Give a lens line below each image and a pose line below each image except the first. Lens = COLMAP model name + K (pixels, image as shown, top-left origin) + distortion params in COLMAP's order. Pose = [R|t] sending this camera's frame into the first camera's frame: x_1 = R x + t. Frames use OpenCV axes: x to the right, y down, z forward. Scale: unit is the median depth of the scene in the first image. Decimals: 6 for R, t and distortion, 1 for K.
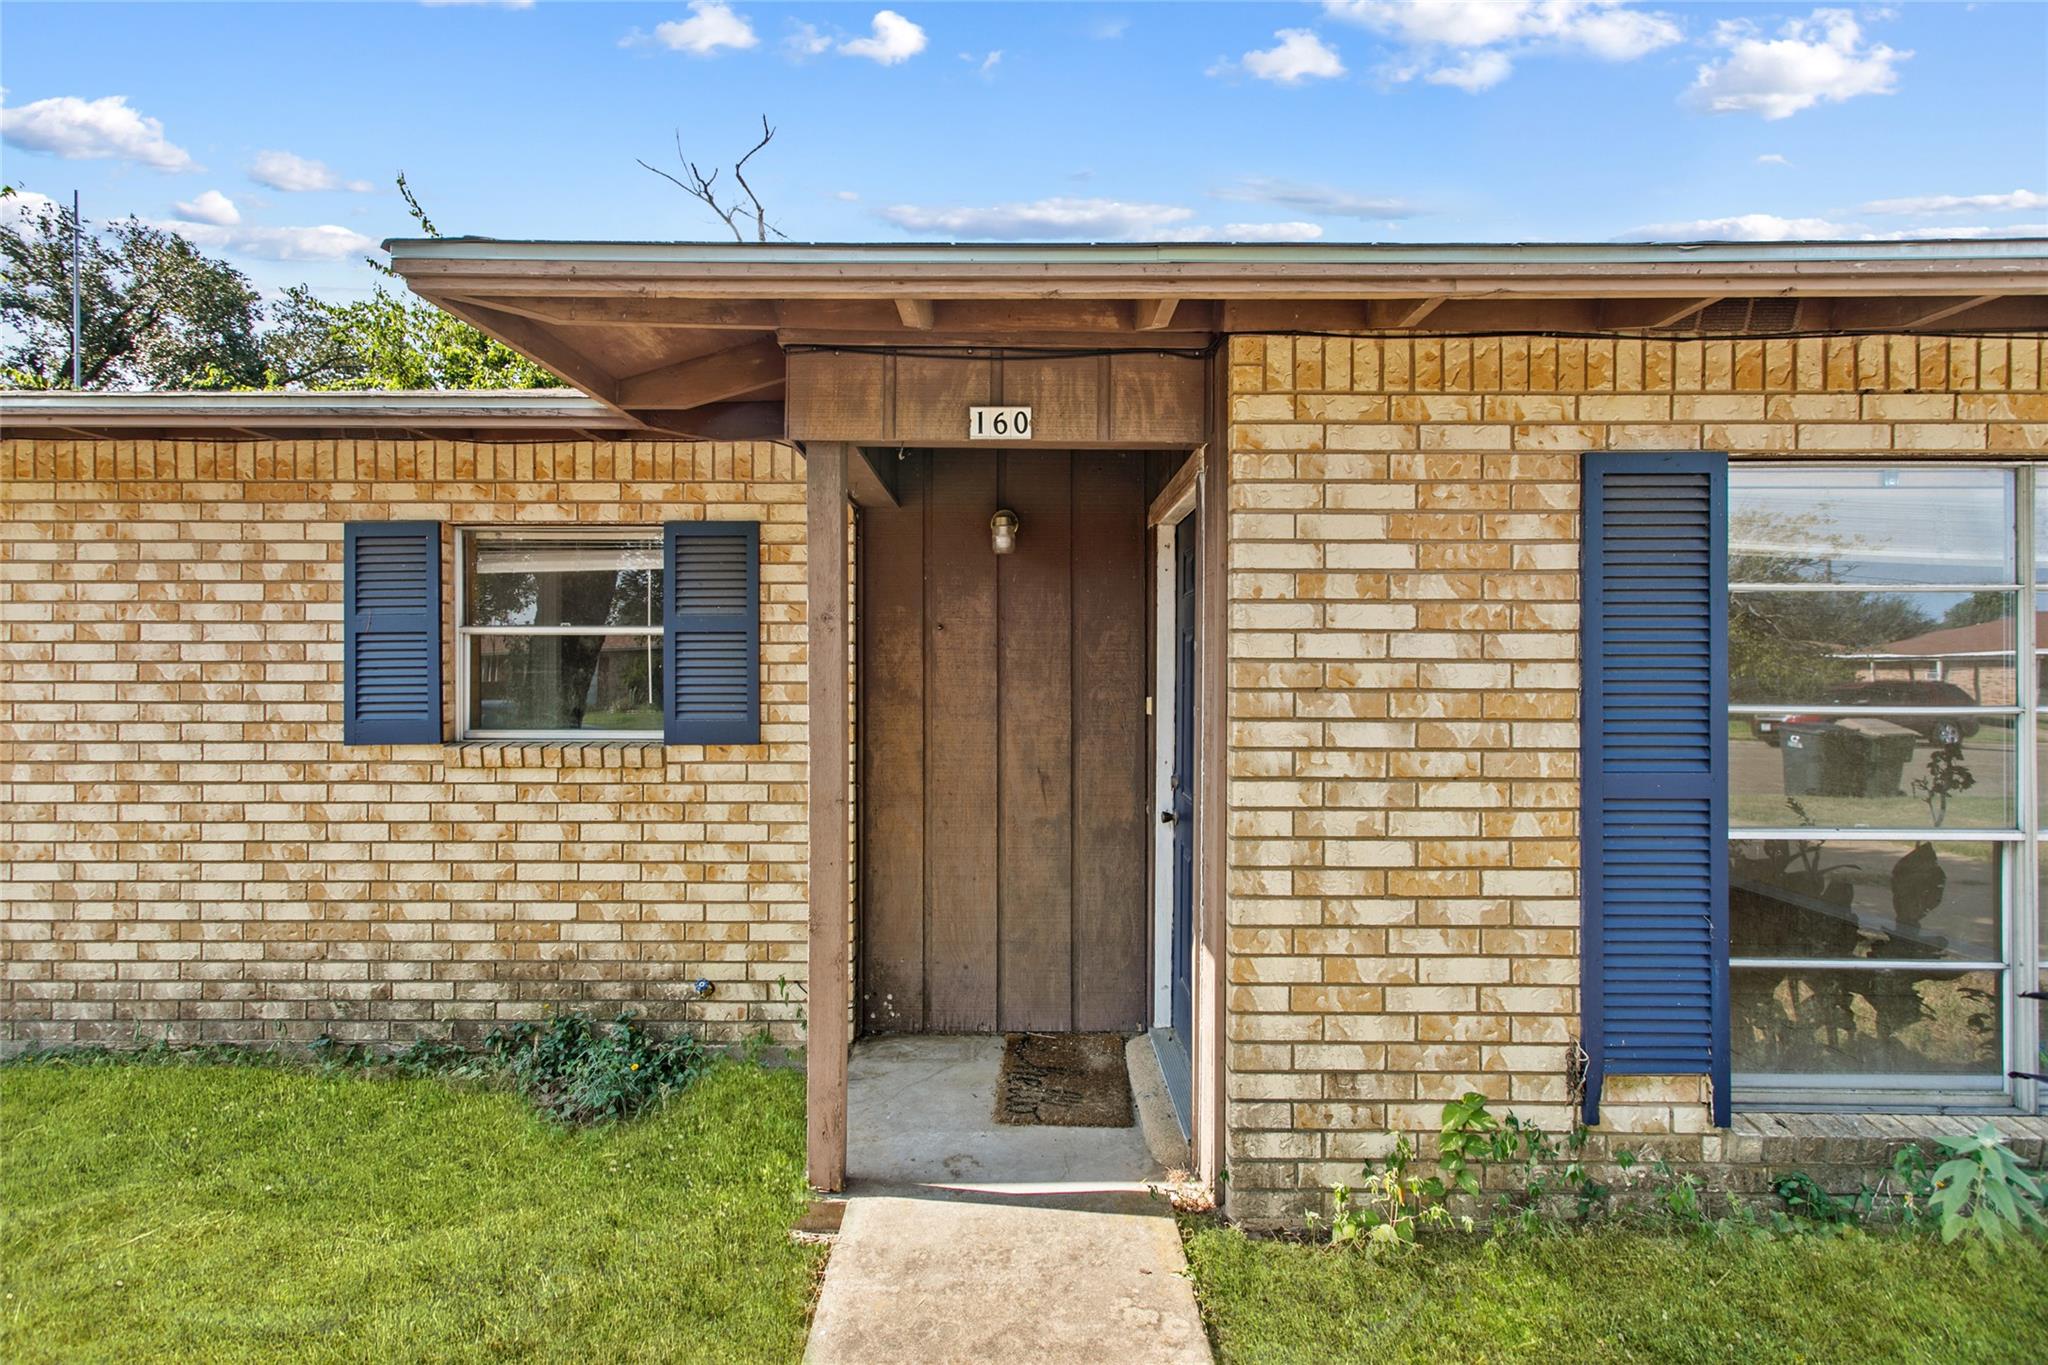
lens RADIAL K [[974.7, 0, 1018.5], [0, 974.7, 675.8], [0, 0, 1]] dist [-0.000522, 0.002493]
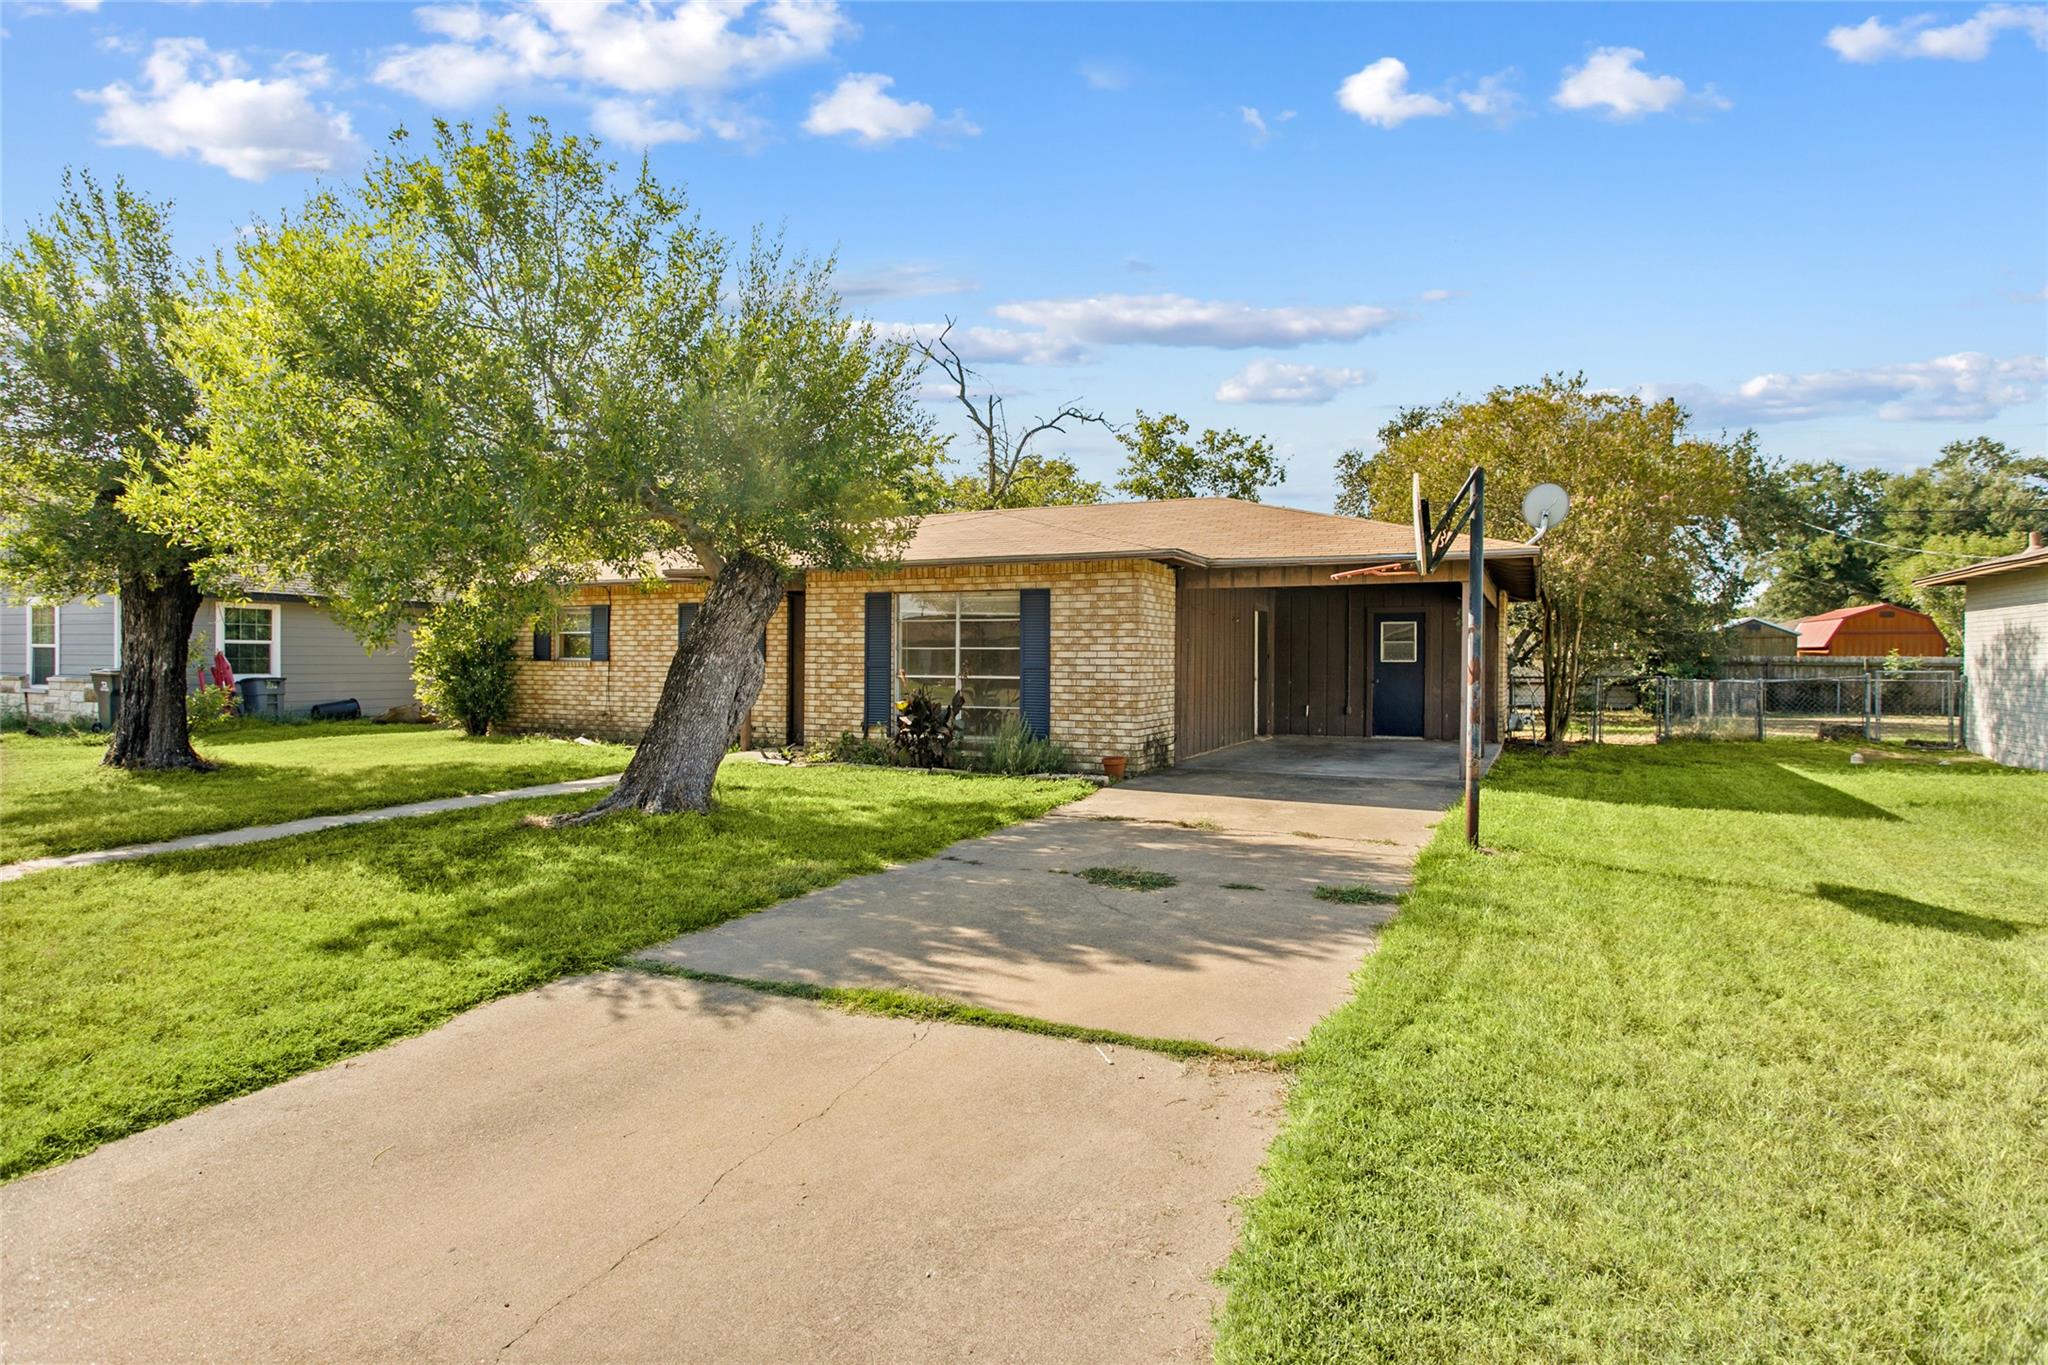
lens RADIAL K [[1115.9, 0, 1017.6], [0, 1115.9, 673.0], [0, 0, 1]] dist [-0.000295, 0.000004]
pose [[0.901948, 0.008925, -0.431752, 3.512878], [-0.007090, 0.999958, 0.005860, 0.116539], [0.431786, -0.002224, 0.901973, -3.475308]]
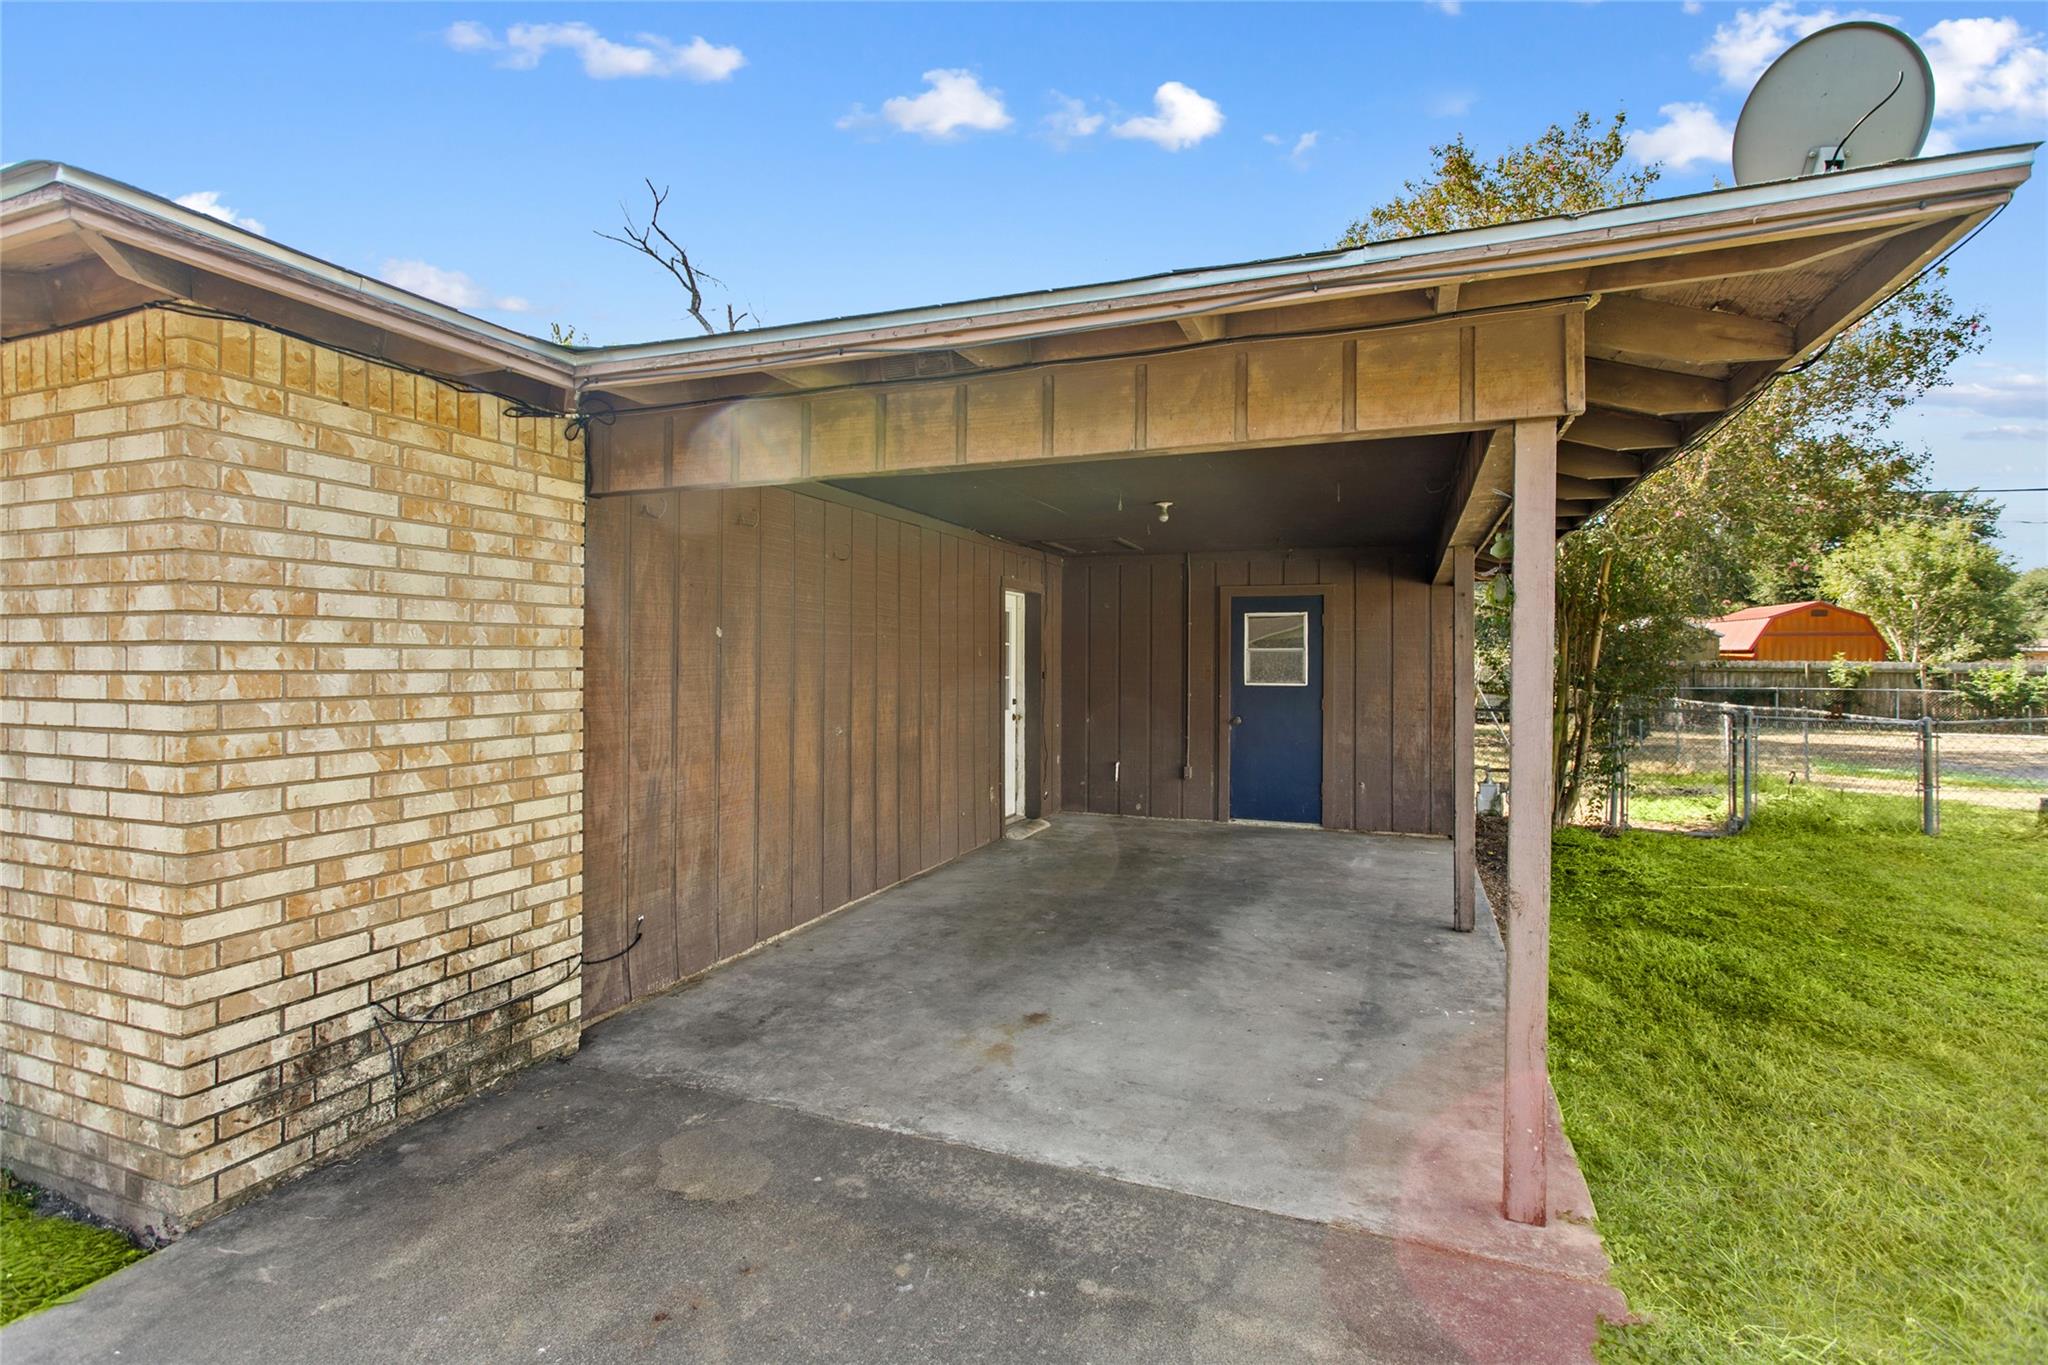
lens RADIAL K [[974.7, 0, 1025.3], [0, 974.7, 664.9], [0, 0, 1]] dist [-0.000522, 0.002493]
pose [[0.930587, 0.006843, -0.366006, 3.074372], [-0.006569, 0.999976, 0.001994, 0.001133], [0.366011, 0.000549, 0.930610, 0.389143]]
